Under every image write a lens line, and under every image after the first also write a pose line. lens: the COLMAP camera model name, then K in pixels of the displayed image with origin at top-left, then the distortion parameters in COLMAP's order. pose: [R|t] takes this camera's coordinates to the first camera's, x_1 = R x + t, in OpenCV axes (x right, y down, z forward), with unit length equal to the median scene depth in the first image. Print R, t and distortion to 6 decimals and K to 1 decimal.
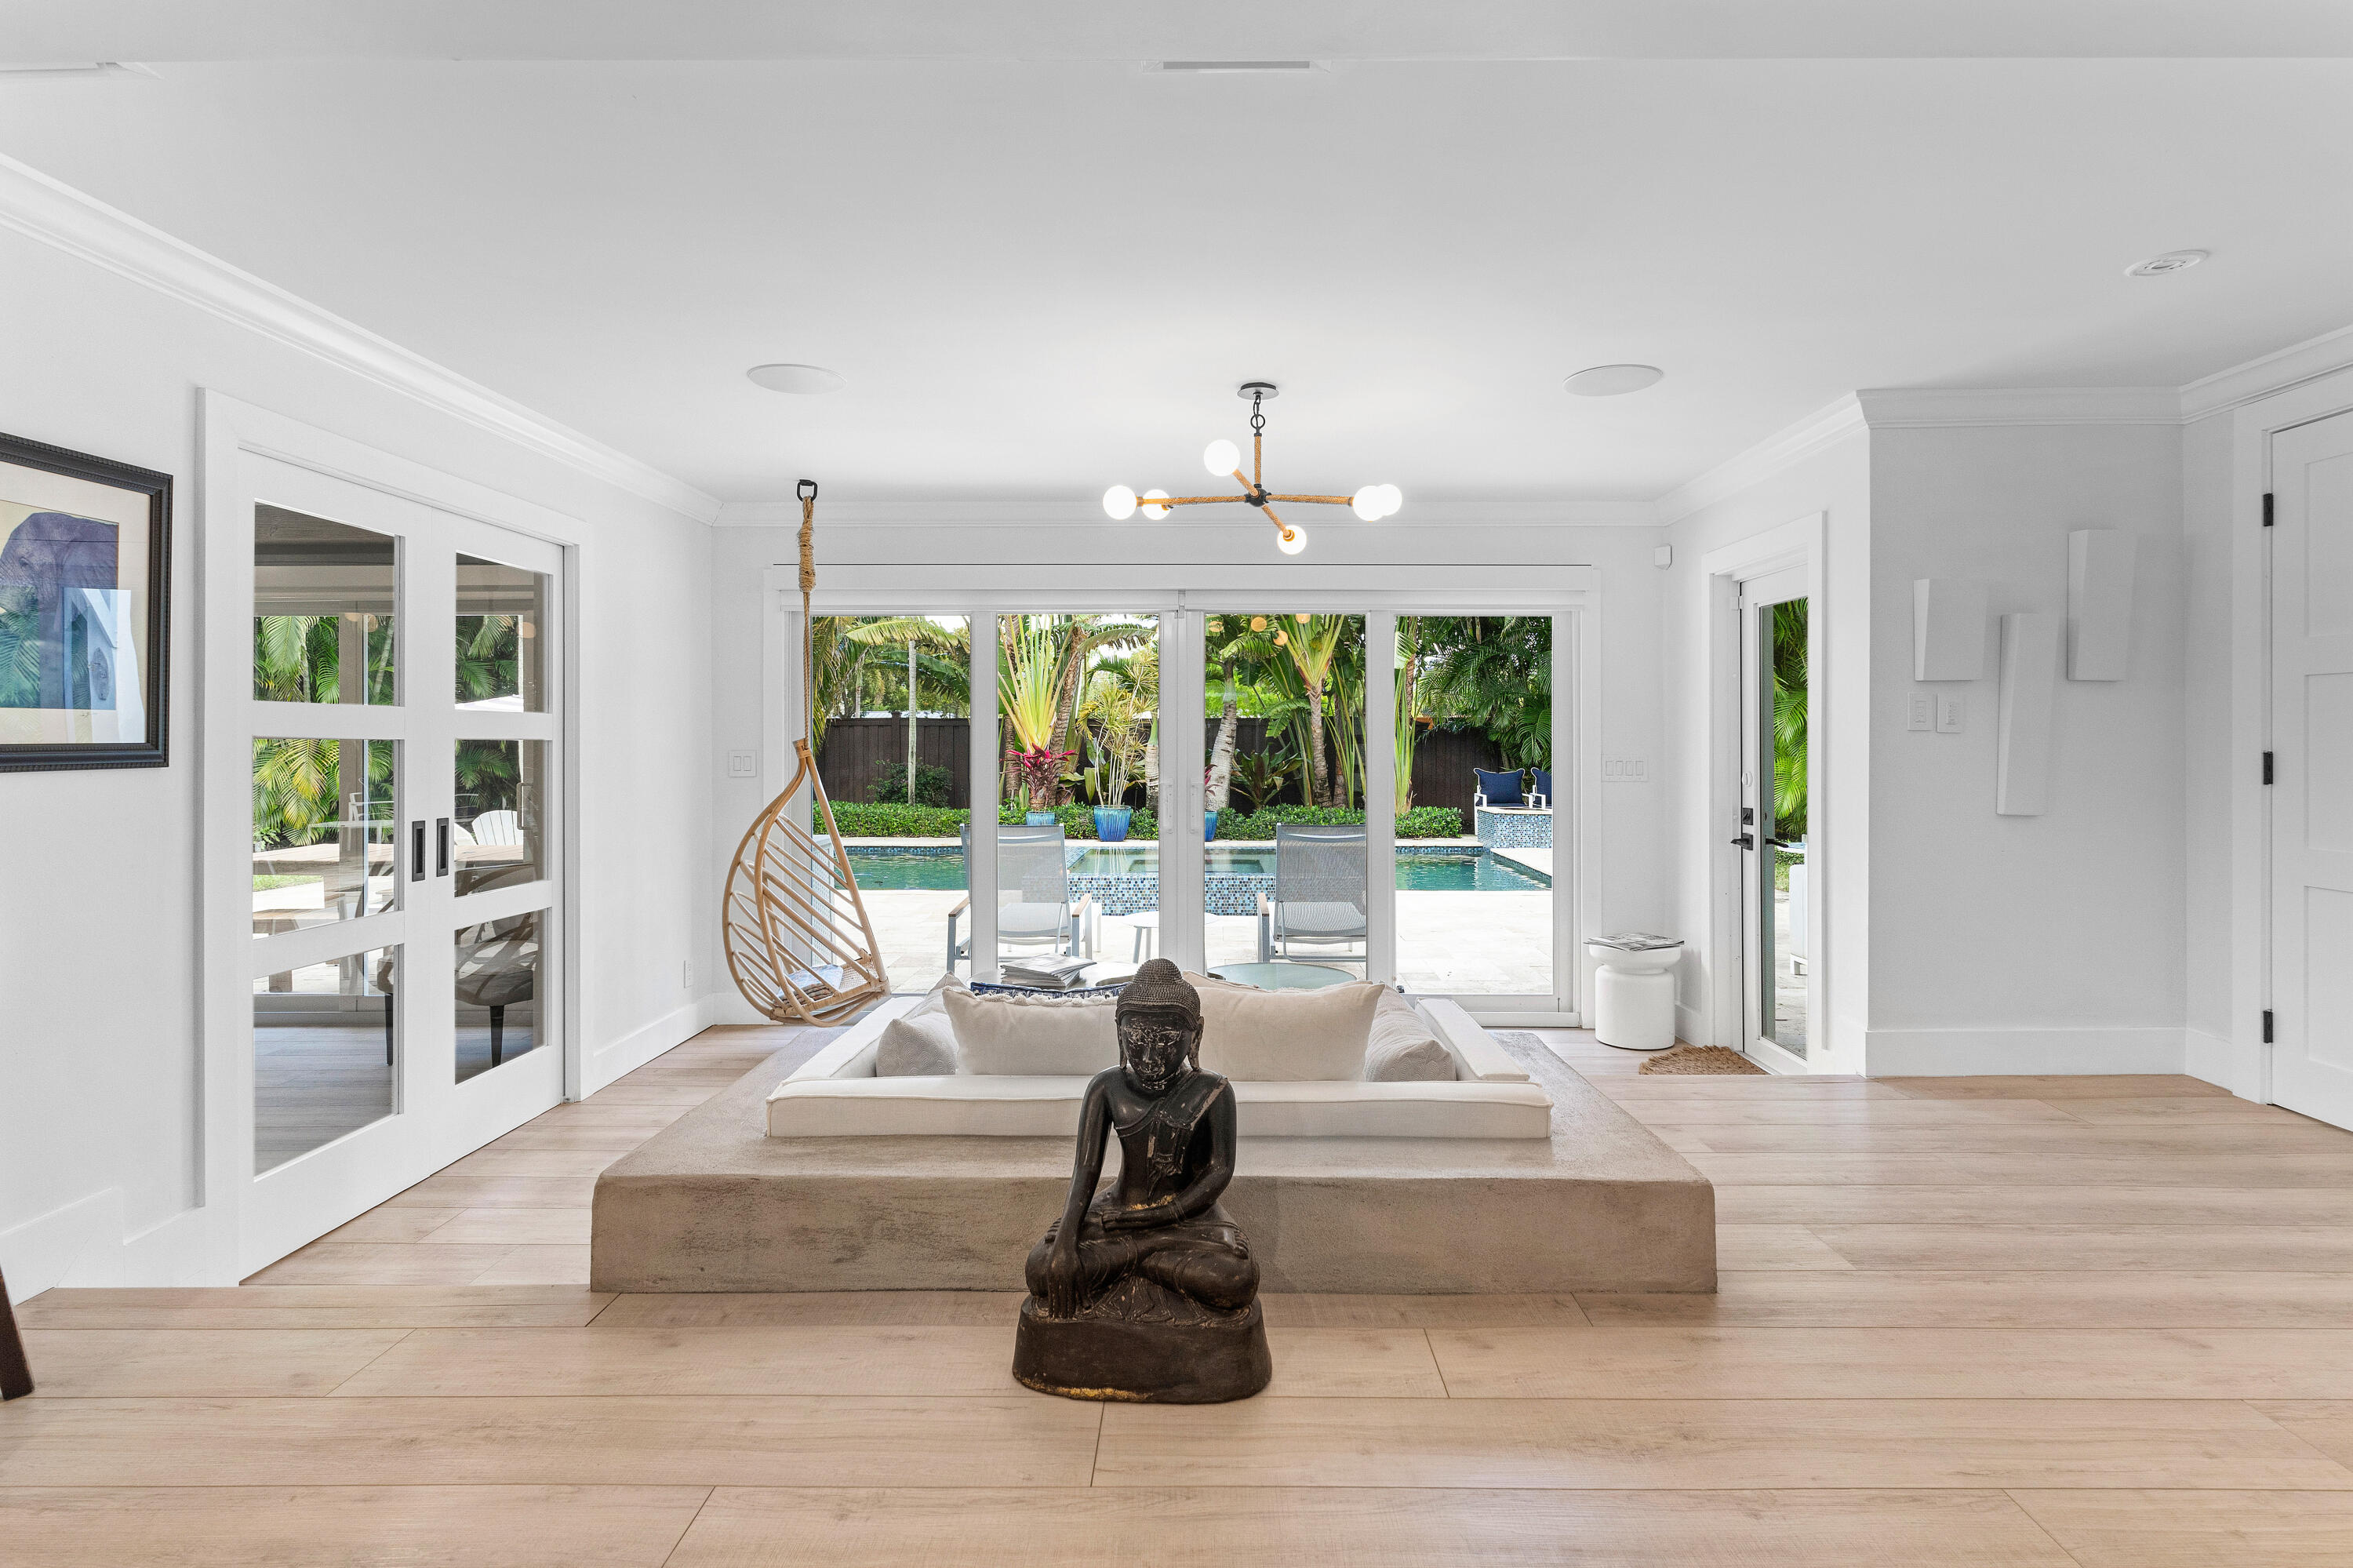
lens RADIAL K [[1158.0, 0, 1193.3], [0, 1158.0, 745.2], [0, 0, 1]] dist [0.003313, -0.001140]
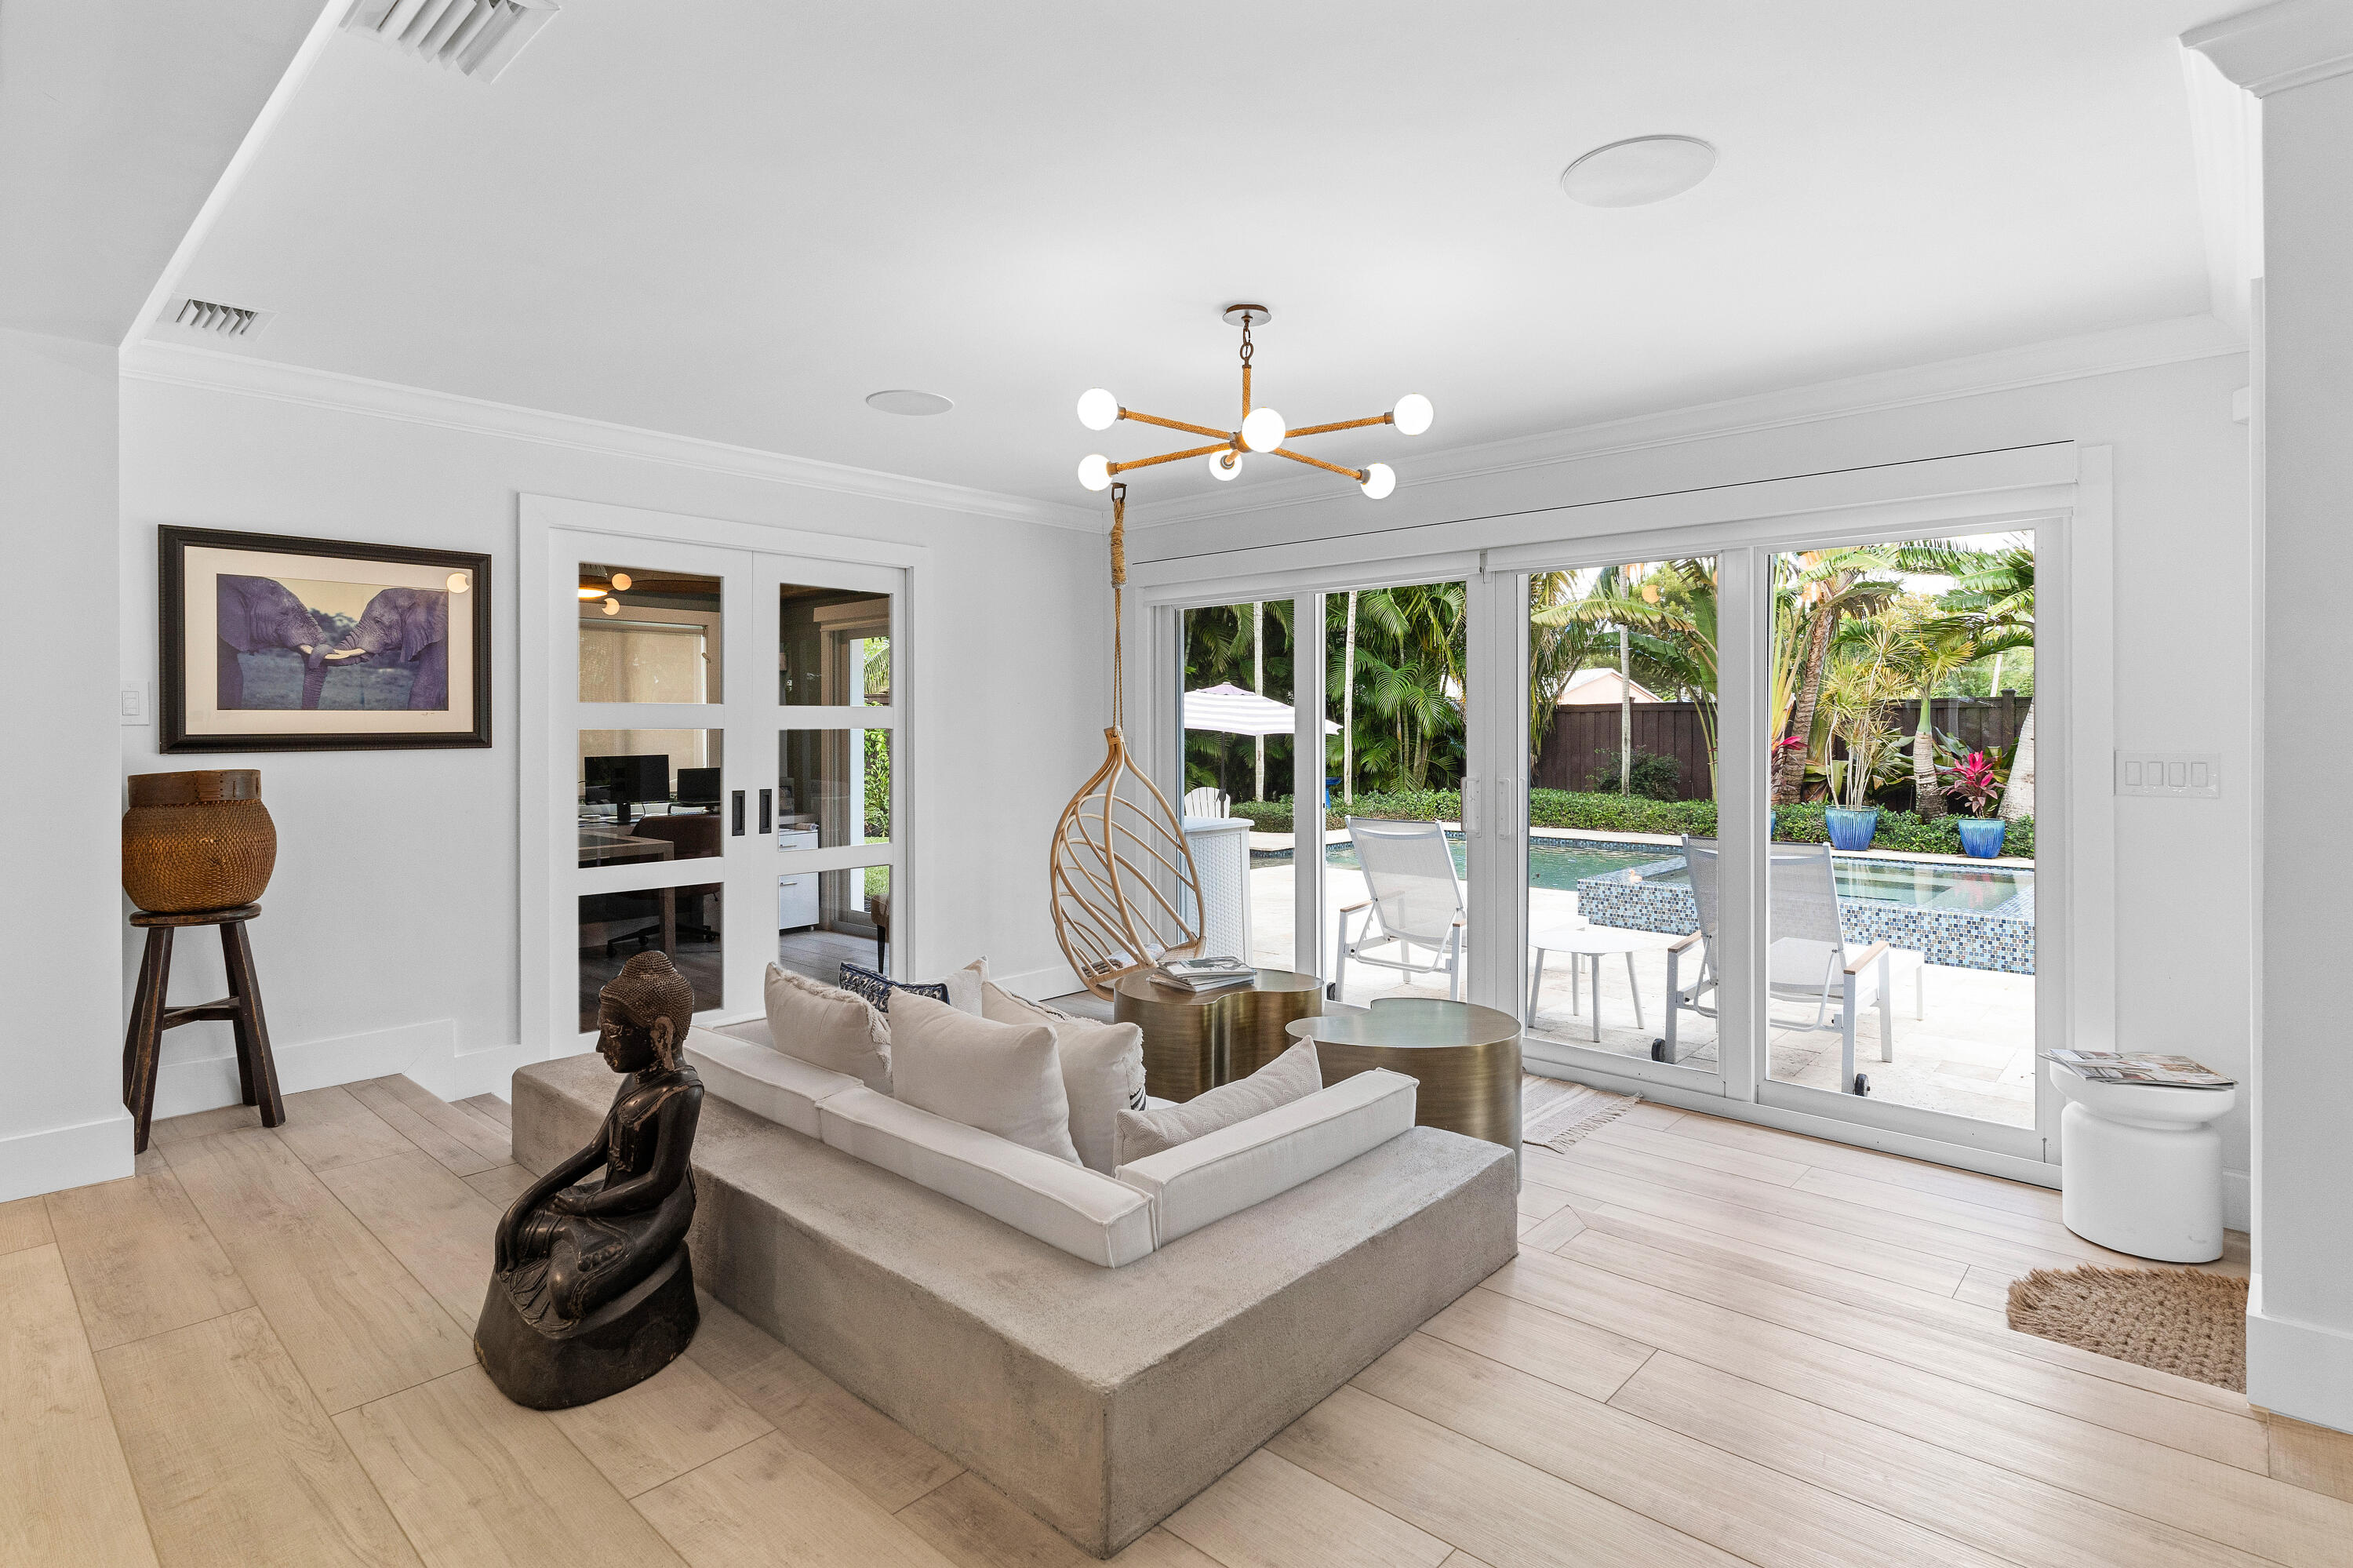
lens RADIAL K [[1173.7, 0, 1186.0], [0, 1173.7, 722.8], [0, 0, 1]] dist [0.002435, 0.000256]
pose [[0.749126, -0.005164, -0.662408, 0.588582], [0.000384, 0.999973, -0.007361, -0.001667], [0.662428, 0.005260, 0.749107, 0.330117]]
